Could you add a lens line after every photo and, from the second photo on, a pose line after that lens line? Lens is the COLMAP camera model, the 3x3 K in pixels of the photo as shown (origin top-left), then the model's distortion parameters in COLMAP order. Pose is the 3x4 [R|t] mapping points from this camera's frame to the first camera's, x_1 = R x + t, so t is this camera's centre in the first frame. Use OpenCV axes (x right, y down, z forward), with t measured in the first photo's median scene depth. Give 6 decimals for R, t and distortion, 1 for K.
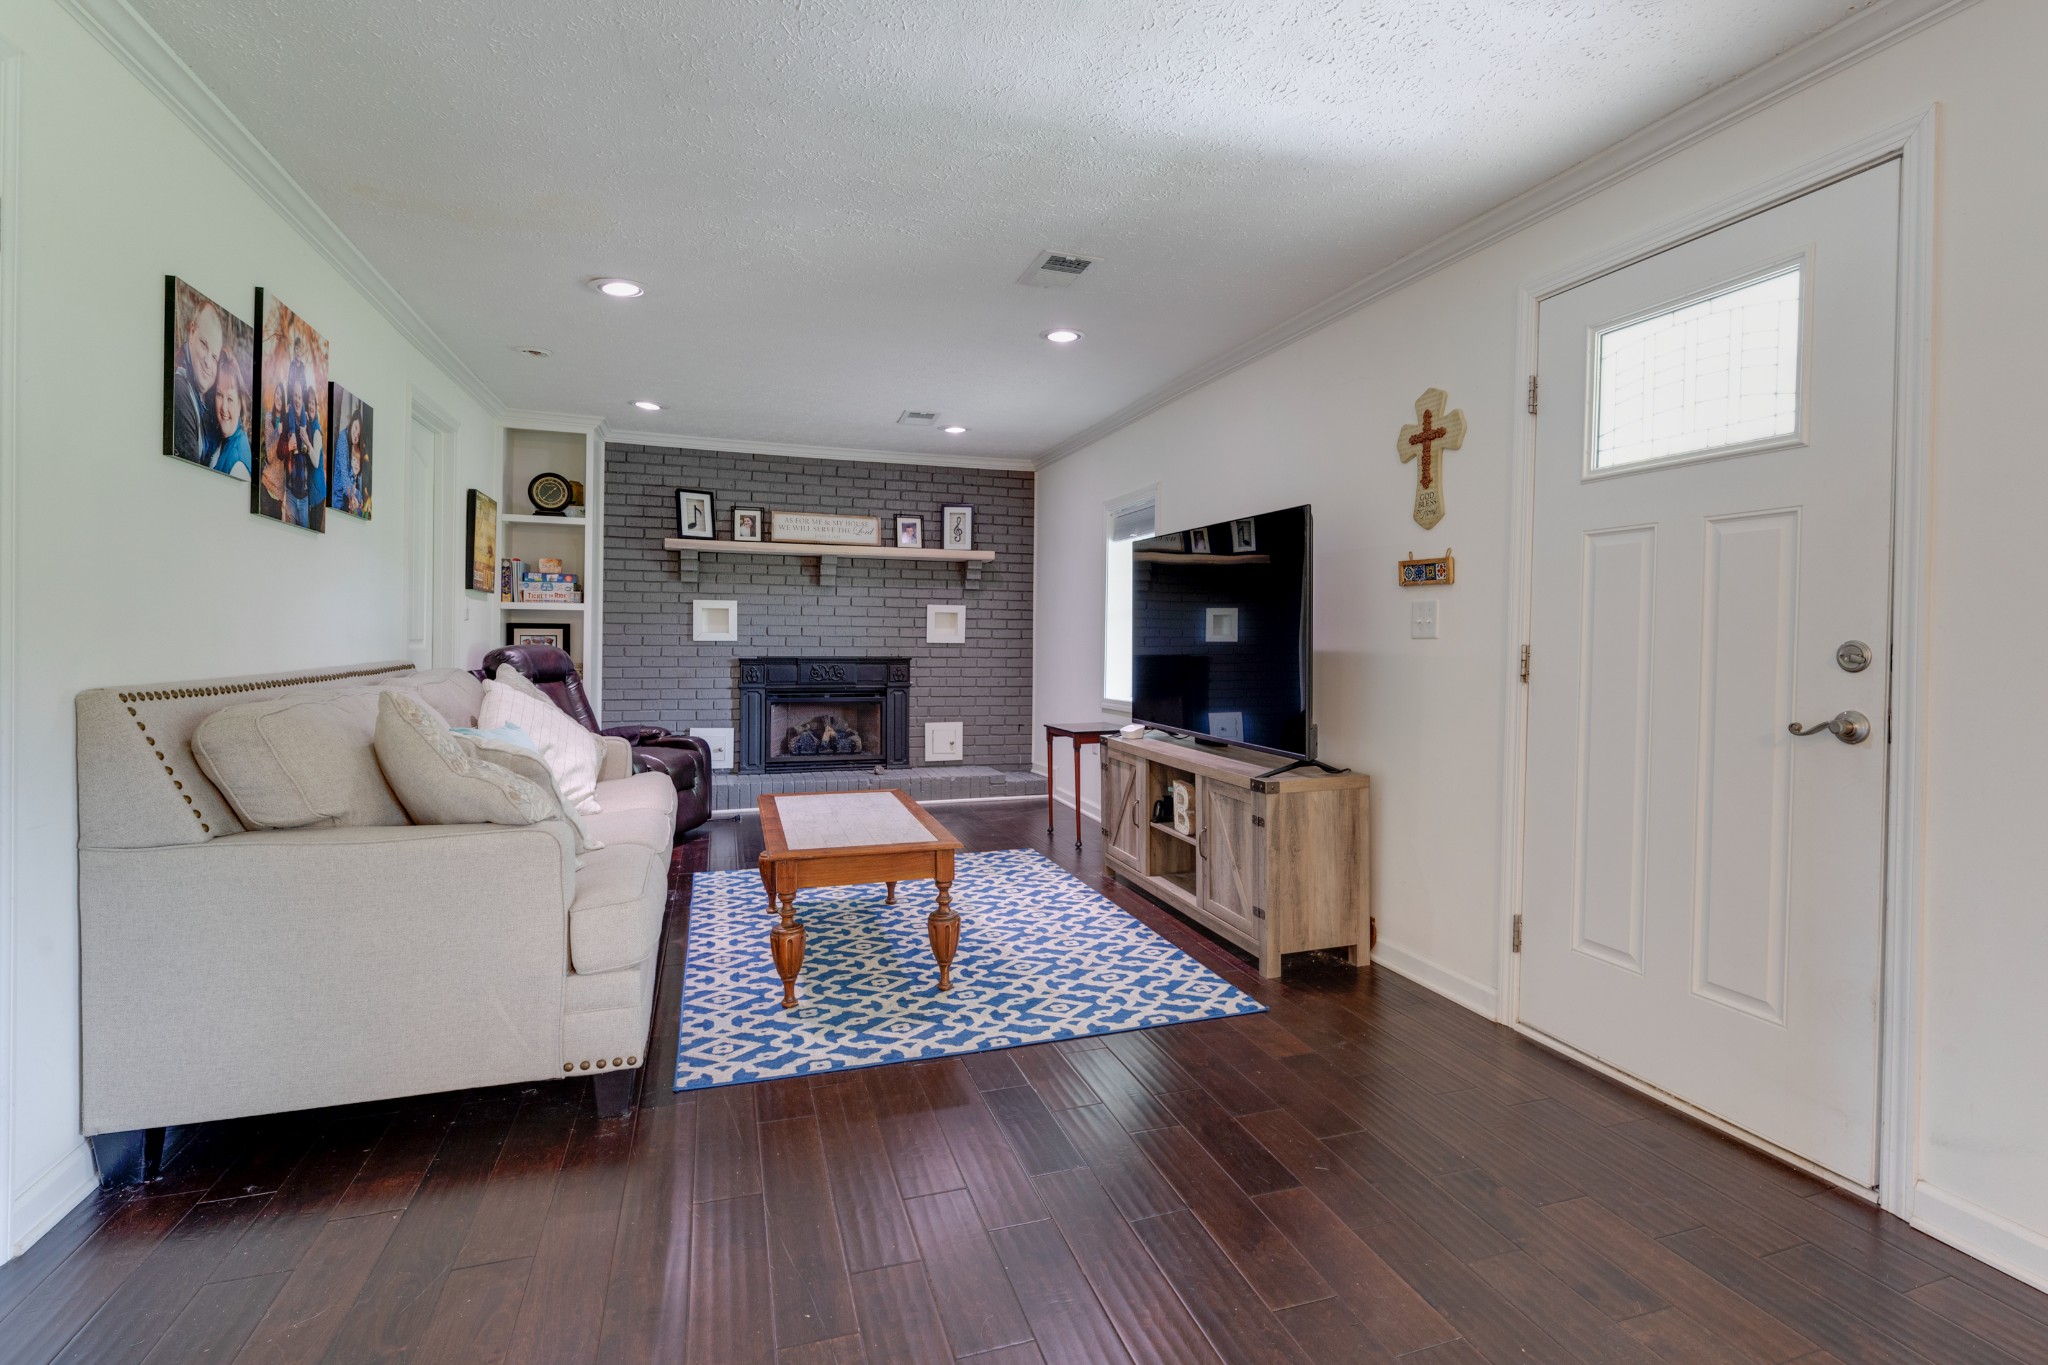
lens RADIAL K [[999.7, 0, 1022.2], [0, 999.7, 684.8], [0, 0, 1]] dist [0.000654, 0.000800]
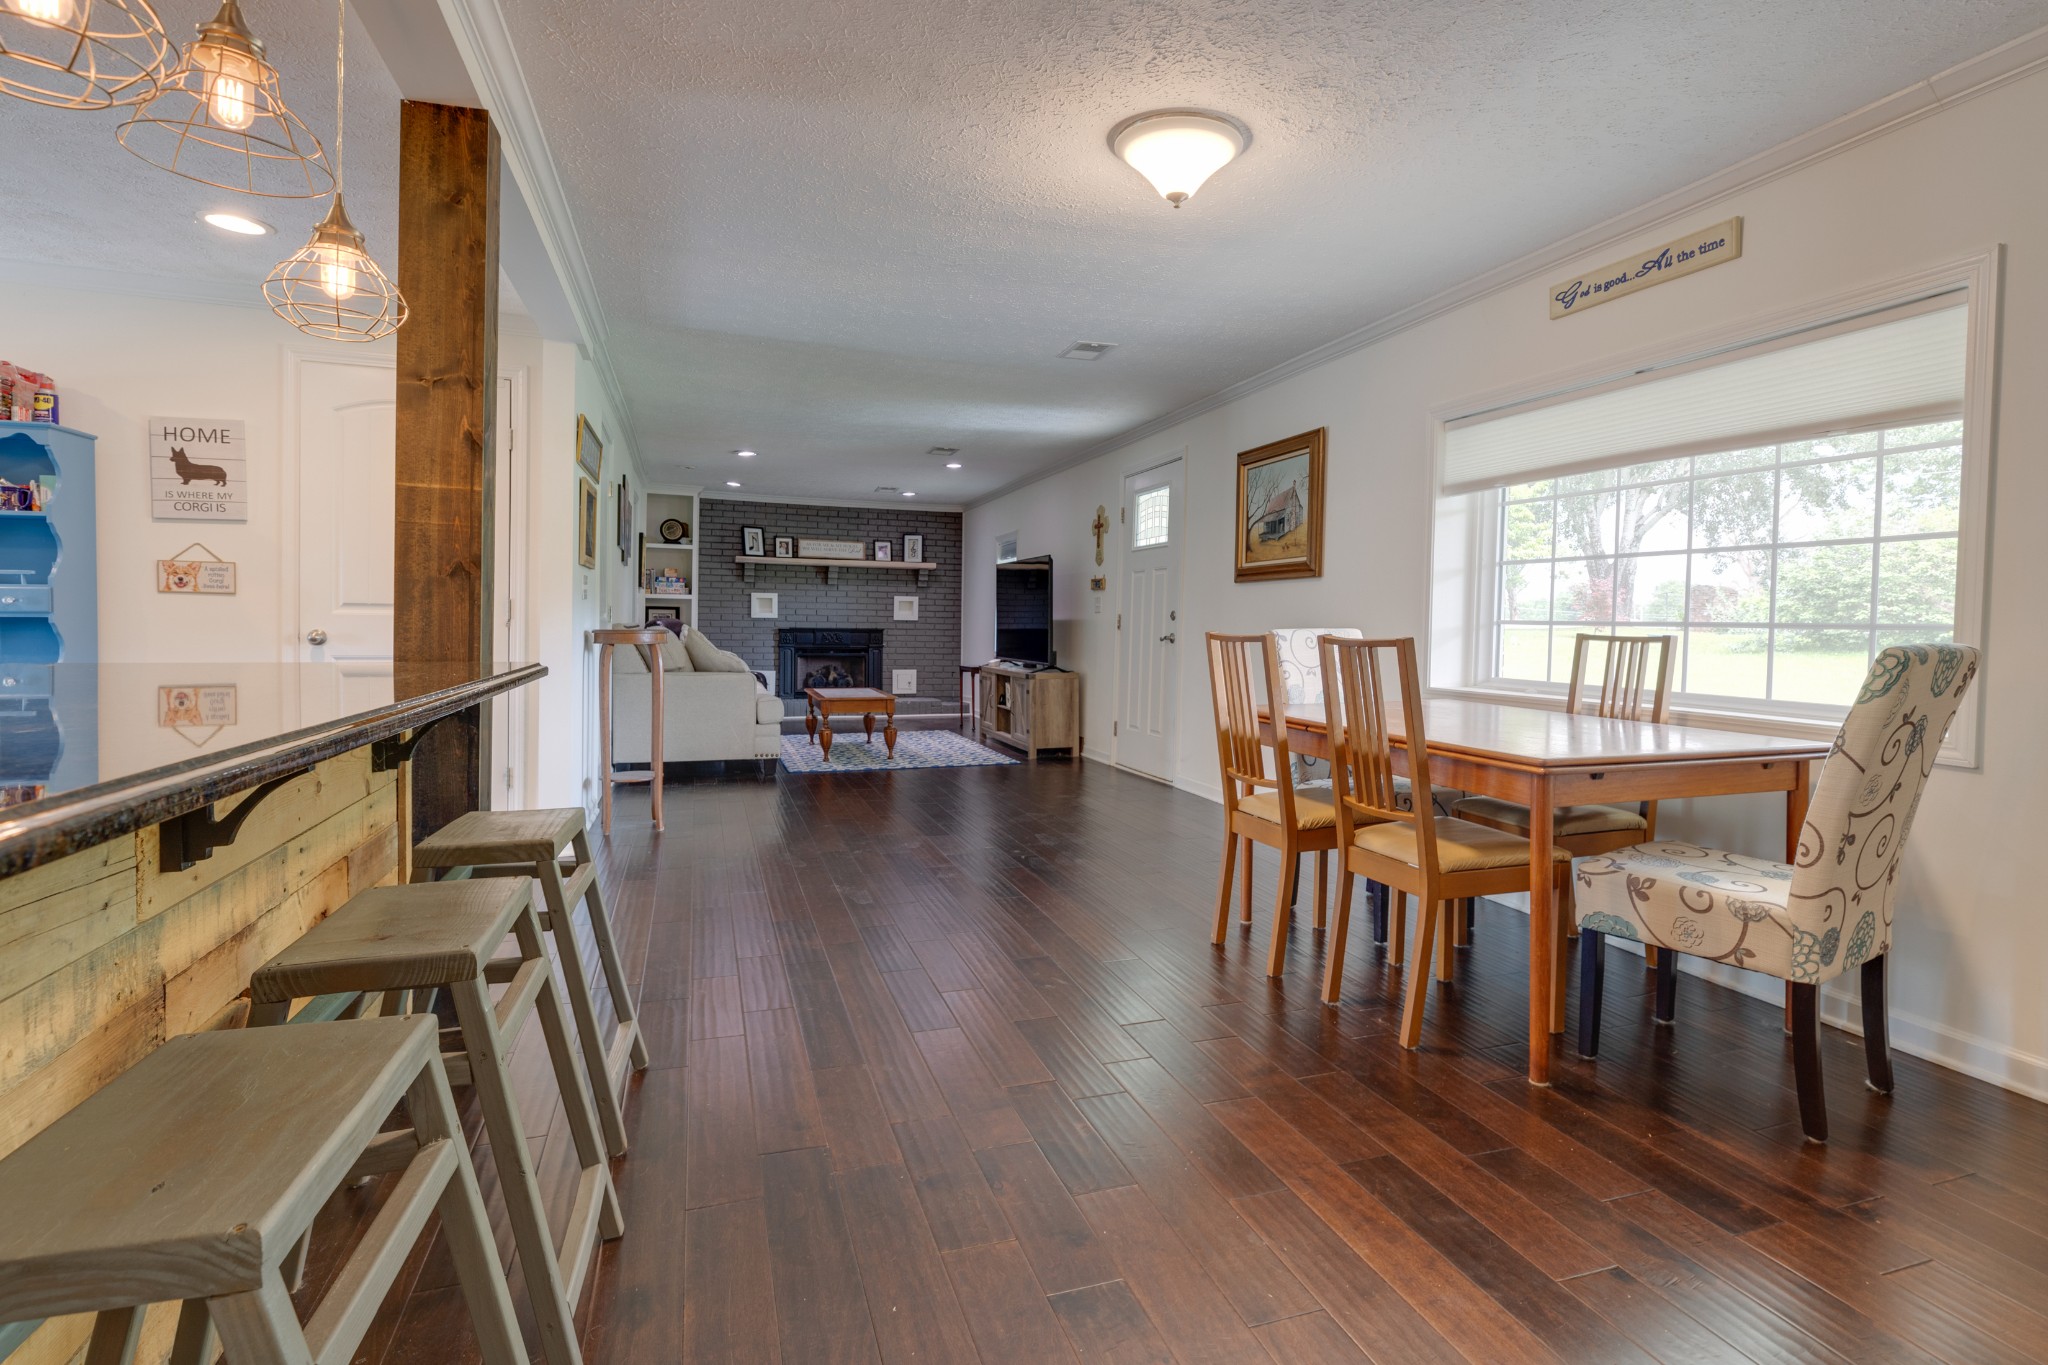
lens RADIAL K [[999.7, 0, 1018.0], [0, 999.7, 682.0], [0, 0, 1]] dist [0.000654, 0.000800]
pose [[0.999952, 0.003711, 0.009108, 0.097057], [-0.003774, 0.999969, 0.006926, 0.049267], [-0.009082, -0.006960, 0.999935, -0.656056]]
